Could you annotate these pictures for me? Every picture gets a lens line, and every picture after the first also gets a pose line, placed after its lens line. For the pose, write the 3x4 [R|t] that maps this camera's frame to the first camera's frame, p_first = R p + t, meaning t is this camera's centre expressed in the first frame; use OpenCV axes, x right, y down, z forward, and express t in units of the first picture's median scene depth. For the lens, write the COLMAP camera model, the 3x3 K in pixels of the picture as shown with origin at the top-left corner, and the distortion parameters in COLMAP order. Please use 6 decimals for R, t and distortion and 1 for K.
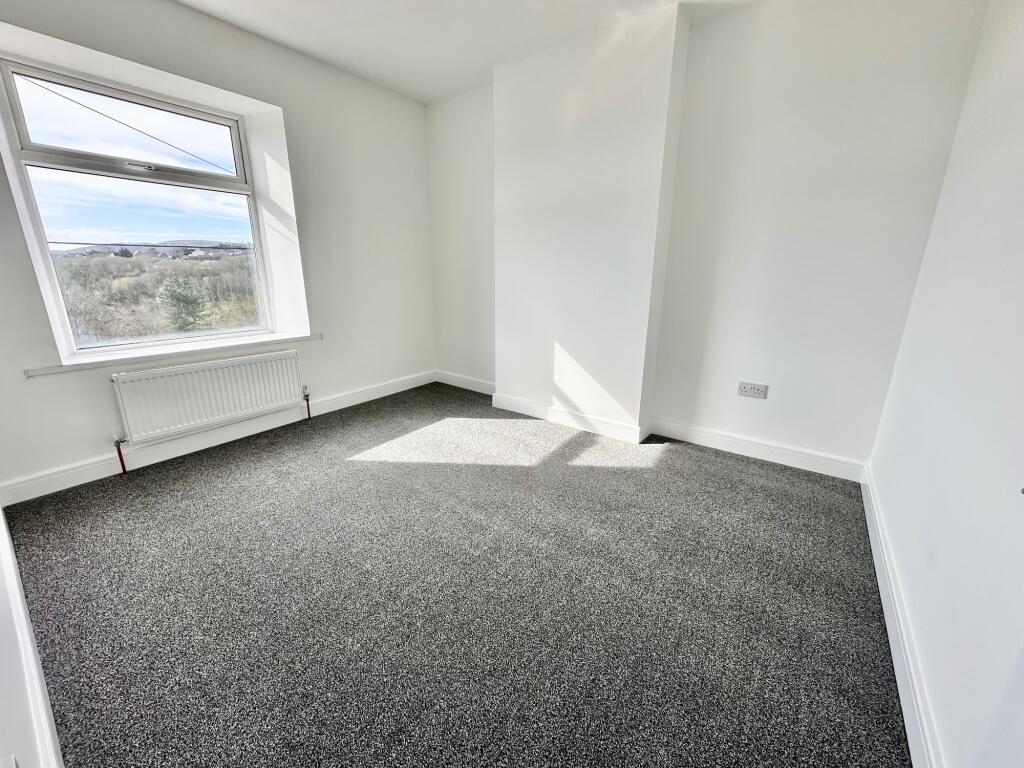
lens RADIAL K [[408.7, 0, 514.0], [0, 408.7, 381.9], [0, 0, 1]] dist [-0.000916, -0.000013]
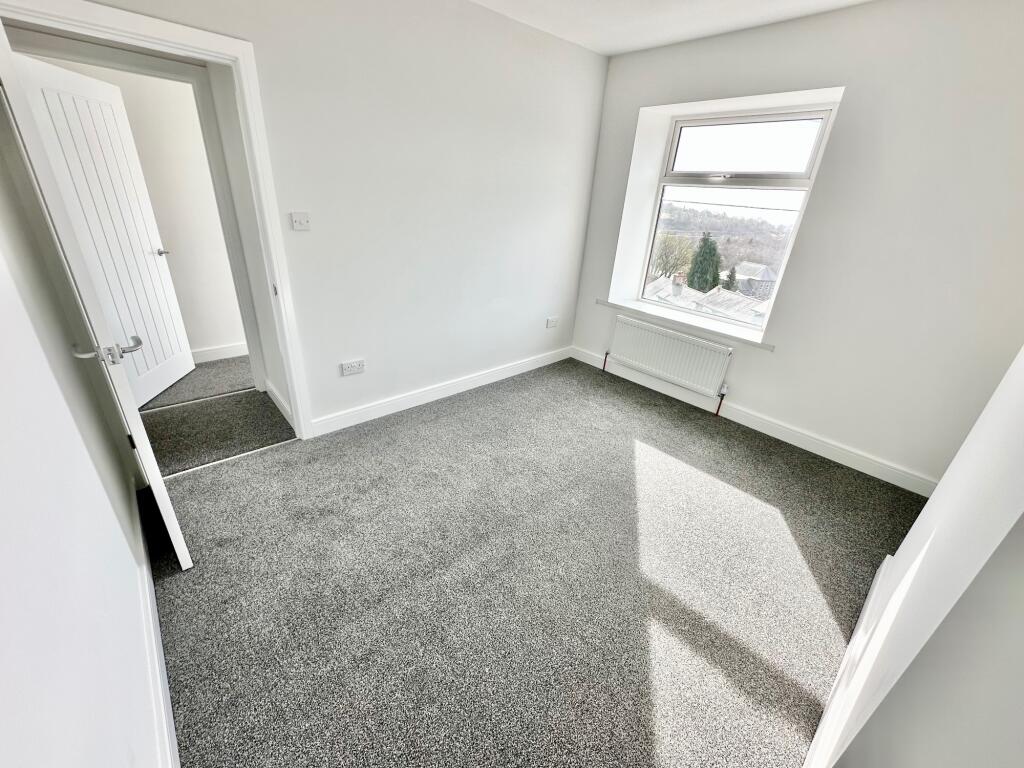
lens RADIAL K [[408.7, 0, 504.4], [0, 408.7, 380.2], [0, 0, 1]] dist [-0.000916, -0.000013]
pose [[-0.210142, 0.385260, -0.898562, 0.300291], [-0.322911, 0.840156, 0.435736, -0.156756], [0.922805, 0.381722, -0.052148, 0.323572]]
